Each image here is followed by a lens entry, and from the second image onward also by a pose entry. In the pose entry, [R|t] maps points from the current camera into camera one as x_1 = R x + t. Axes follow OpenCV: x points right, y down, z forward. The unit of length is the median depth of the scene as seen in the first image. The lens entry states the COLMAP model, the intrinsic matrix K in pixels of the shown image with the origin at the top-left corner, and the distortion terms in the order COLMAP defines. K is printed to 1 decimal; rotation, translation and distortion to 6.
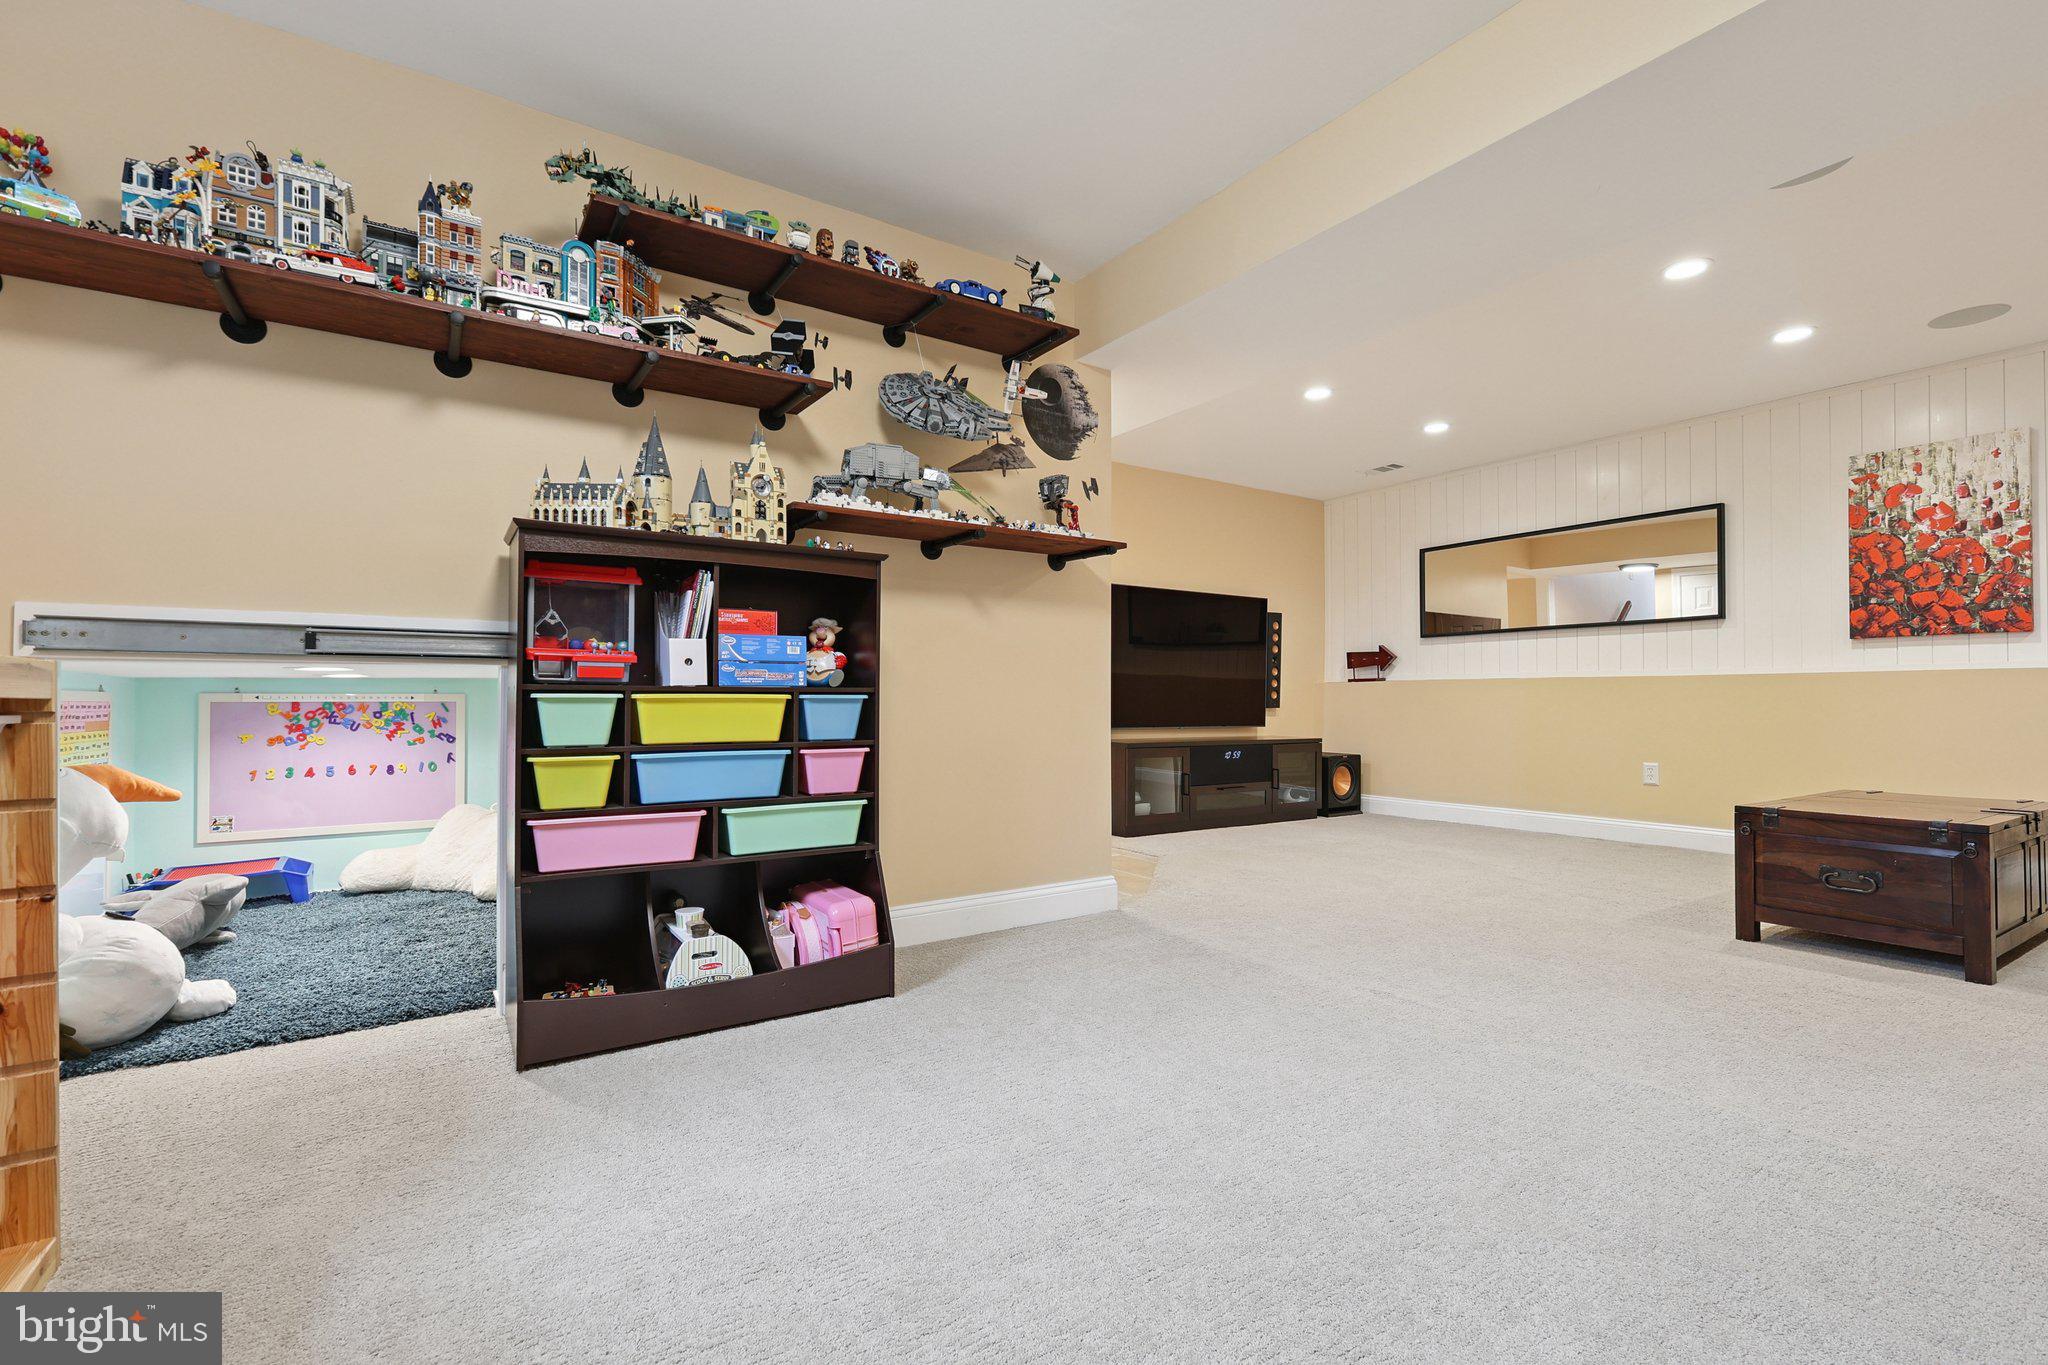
lens RADIAL K [[890.8, 0, 1018.0], [0, 890.8, 684.2], [0, 0, 1]] dist [0.003406, -0.002096]
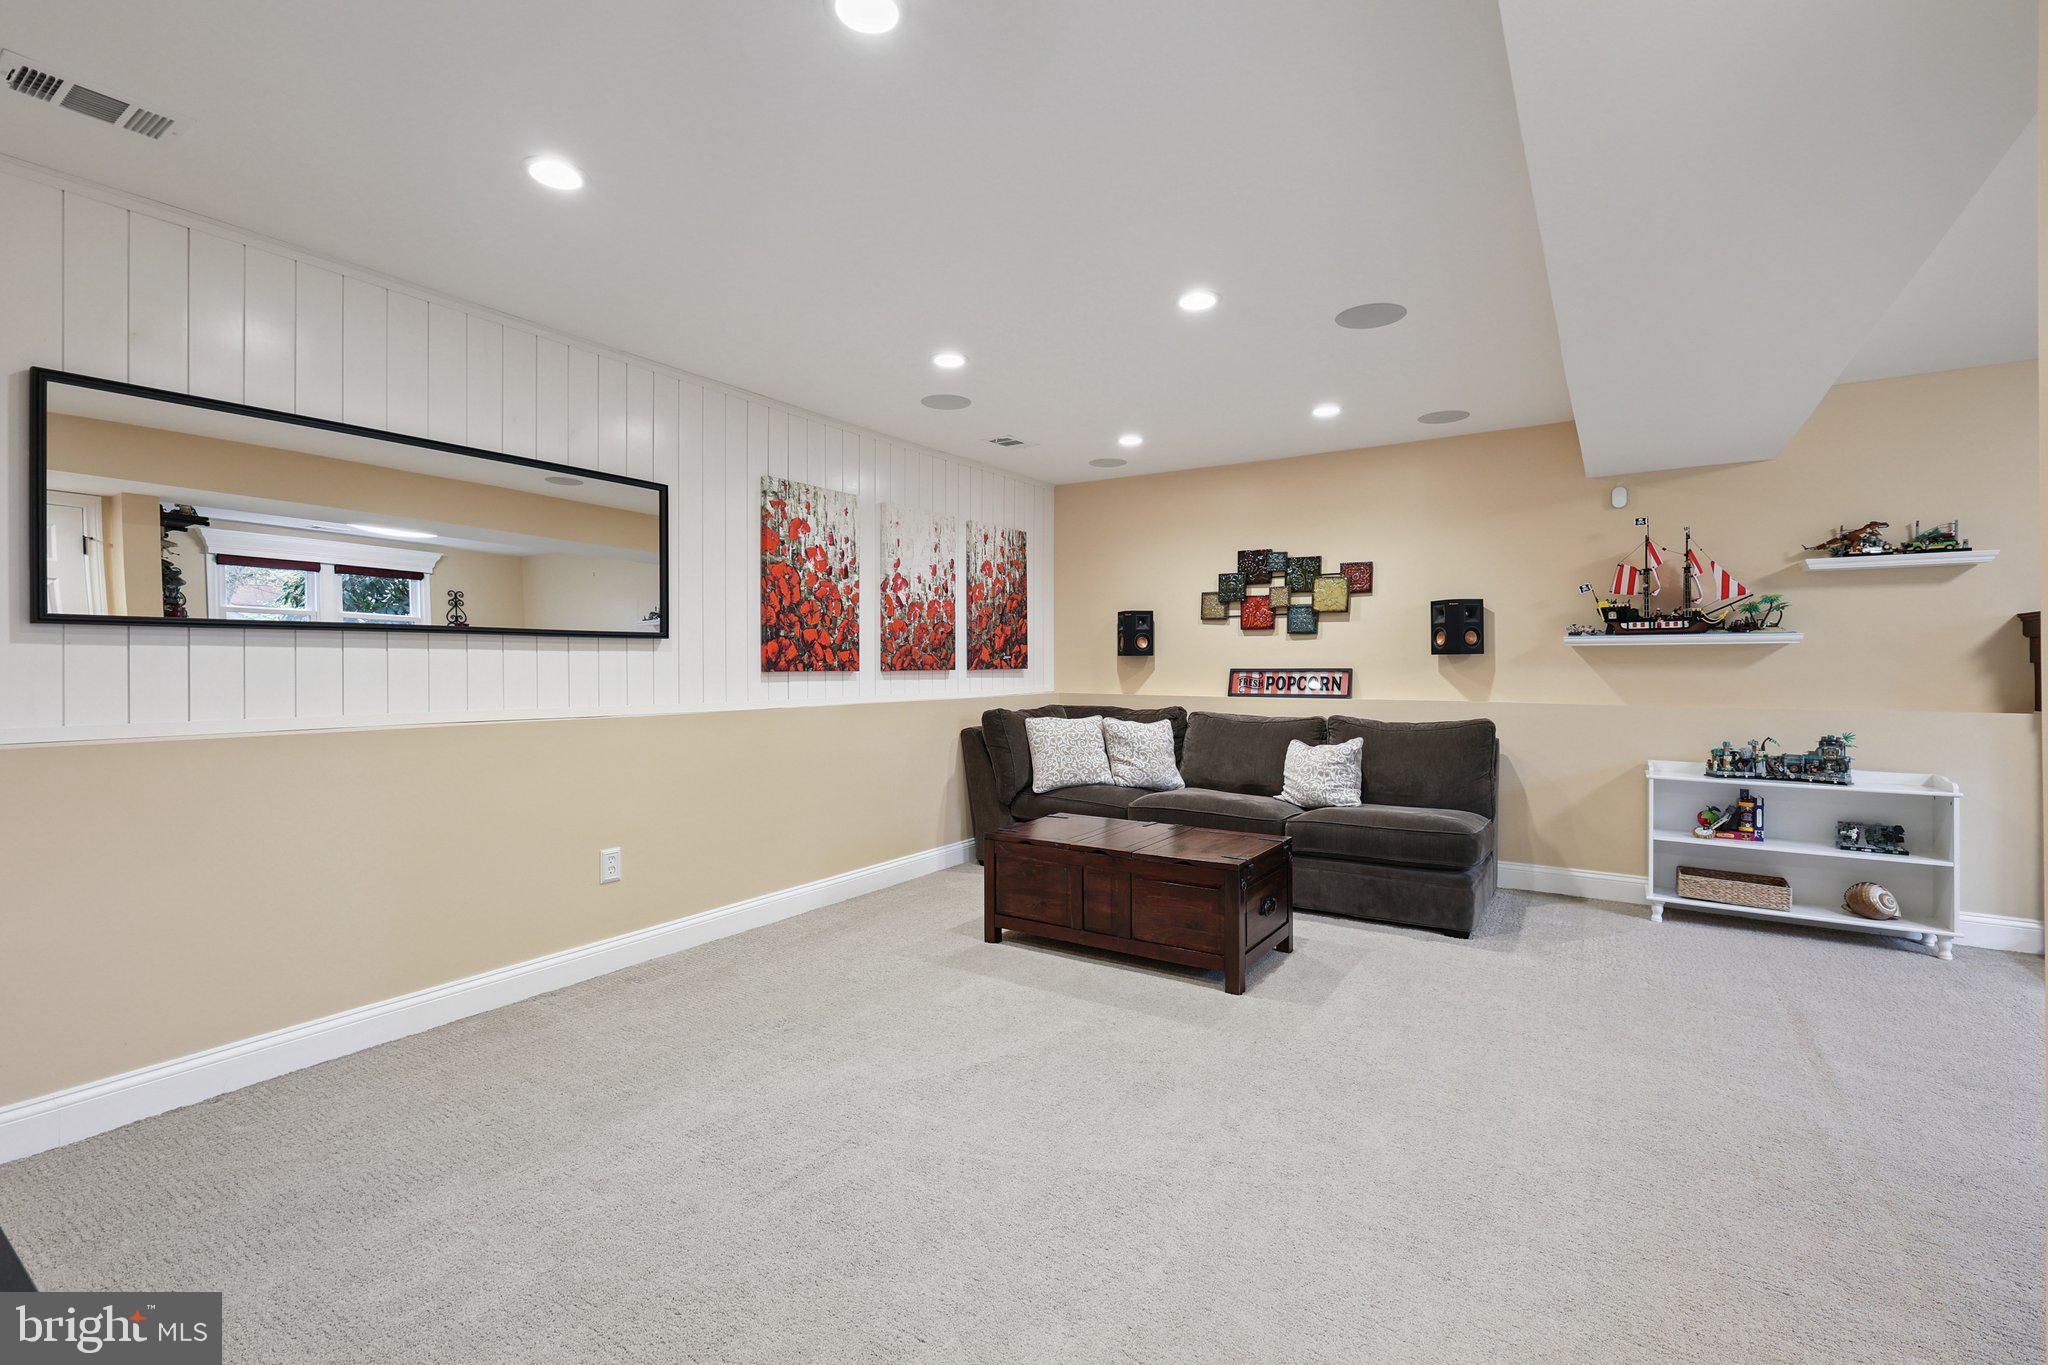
lens RADIAL K [[890.8, 0, 1003.0], [0, 890.8, 676.0], [0, 0, 1]] dist [0.003406, -0.002096]
pose [[-0.386653, -0.015484, 0.922095, -0.019525], [-0.017331, 0.999804, 0.009521, -0.063337], [-0.922063, -0.012299, -0.386846, 1.202898]]
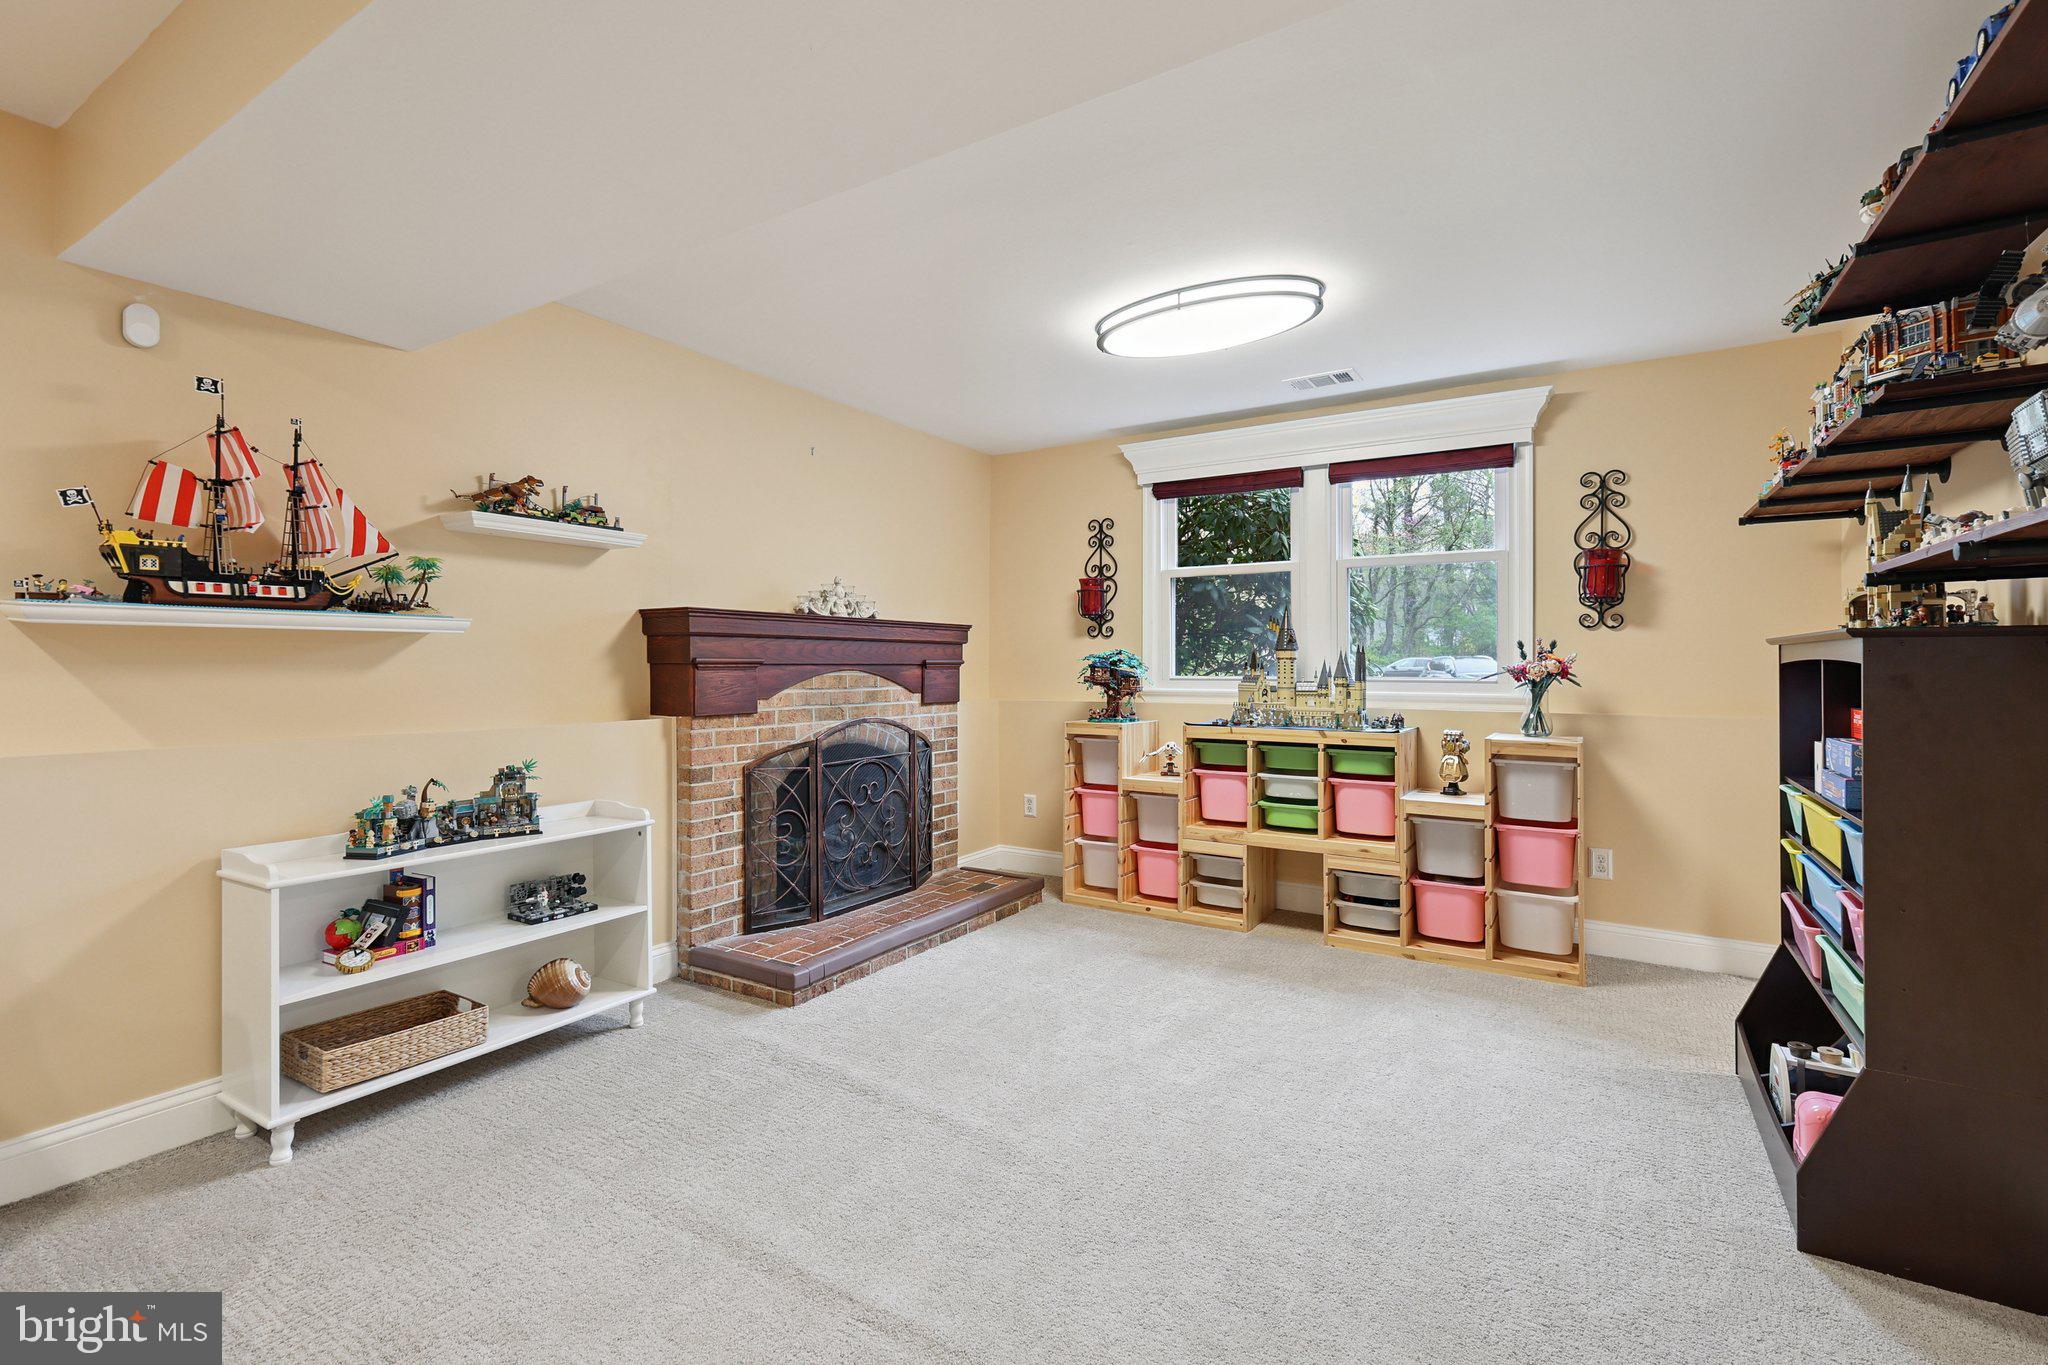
lens RADIAL K [[890.8, 0, 1051.3], [0, 890.8, 657.3], [0, 0, 1]] dist [0.003406, -0.002096]
pose [[-0.898510, -0.004896, -0.438925, 0.426765], [0.006969, 0.999653, -0.025417, -0.067578], [0.438897, -0.025896, -0.898164, 0.817359]]
